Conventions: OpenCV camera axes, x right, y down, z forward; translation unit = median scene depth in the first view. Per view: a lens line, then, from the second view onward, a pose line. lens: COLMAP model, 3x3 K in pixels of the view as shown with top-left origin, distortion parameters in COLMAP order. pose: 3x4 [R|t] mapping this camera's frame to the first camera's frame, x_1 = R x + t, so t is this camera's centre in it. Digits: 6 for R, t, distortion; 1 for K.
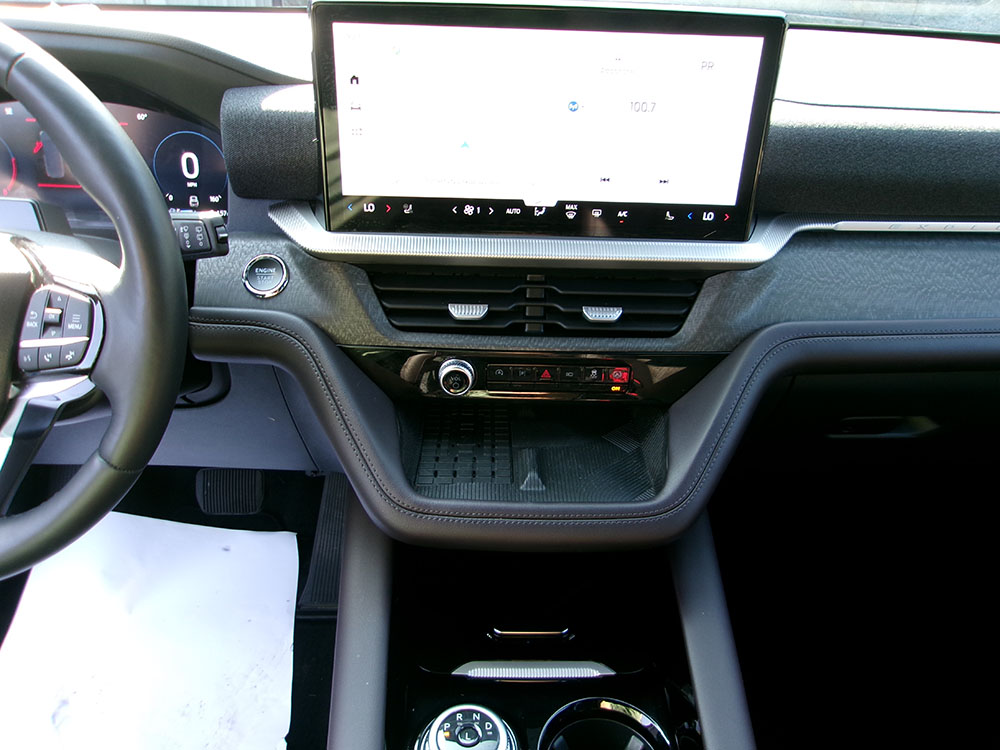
lens RADIAL K [[770.8, 0, 500.0], [0, 770.8, 375.0], [0, 0, 1]] dist [0.002656, 0.004332]
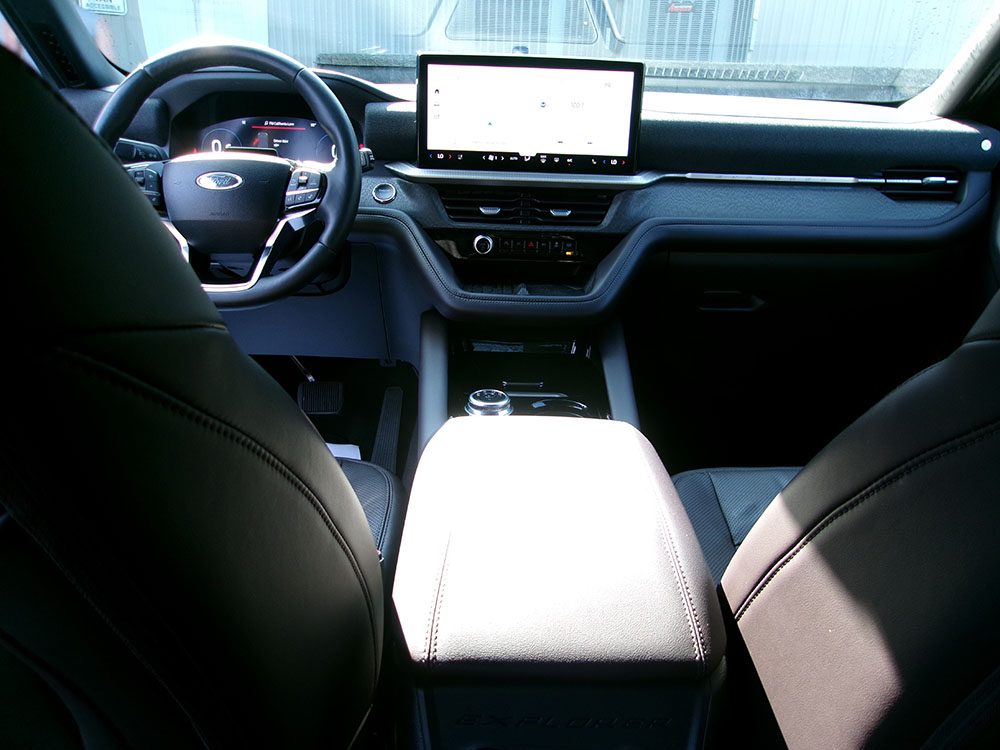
lens RADIAL K [[797.6, 0, 500.0], [0, 797.6, 375.0], [0, 0, 1]] dist [0.002765, 0.001602]
pose [[0.999914, 0.007169, -0.010970, 0.008322], [-0.008968, 0.984724, -0.173892, 0.679517], [0.009556, 0.173976, 0.984704, -0.896757]]
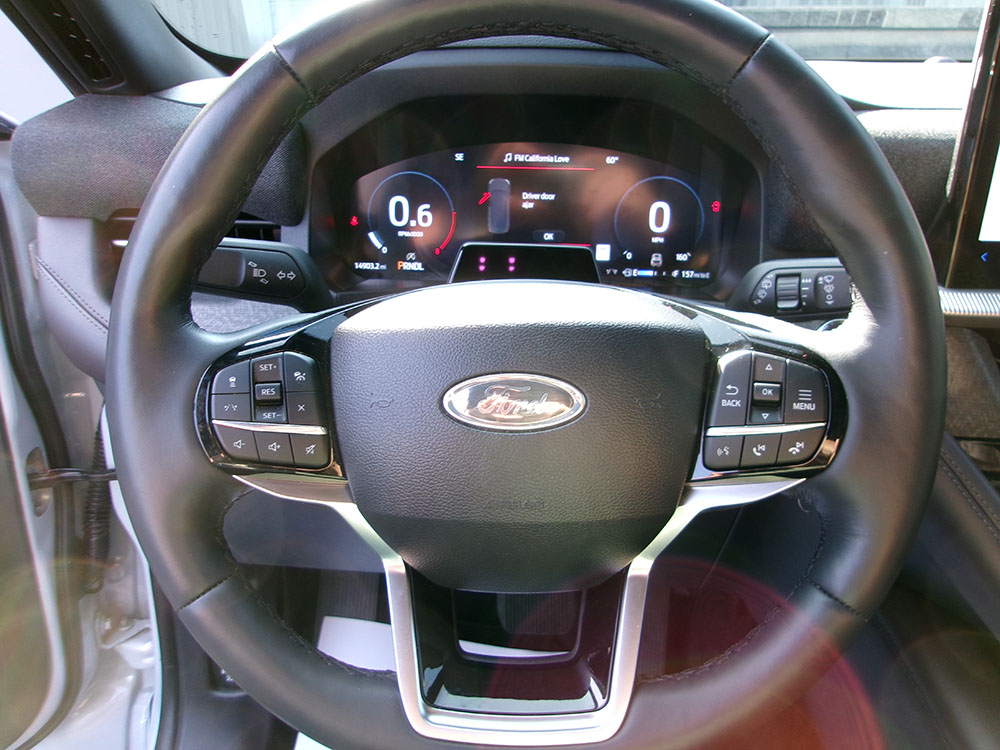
lens RADIAL K [[777.1, 0, 500.0], [0, 777.1, 375.0], [0, 0, 1]] dist [-0.016644, -0.003774]
pose [[0.996898, 0.007174, -0.078383, -0.605732], [-0.016483, 0.992785, -0.118768, -0.002739], [0.076965, 0.119692, 0.989823, 0.221521]]
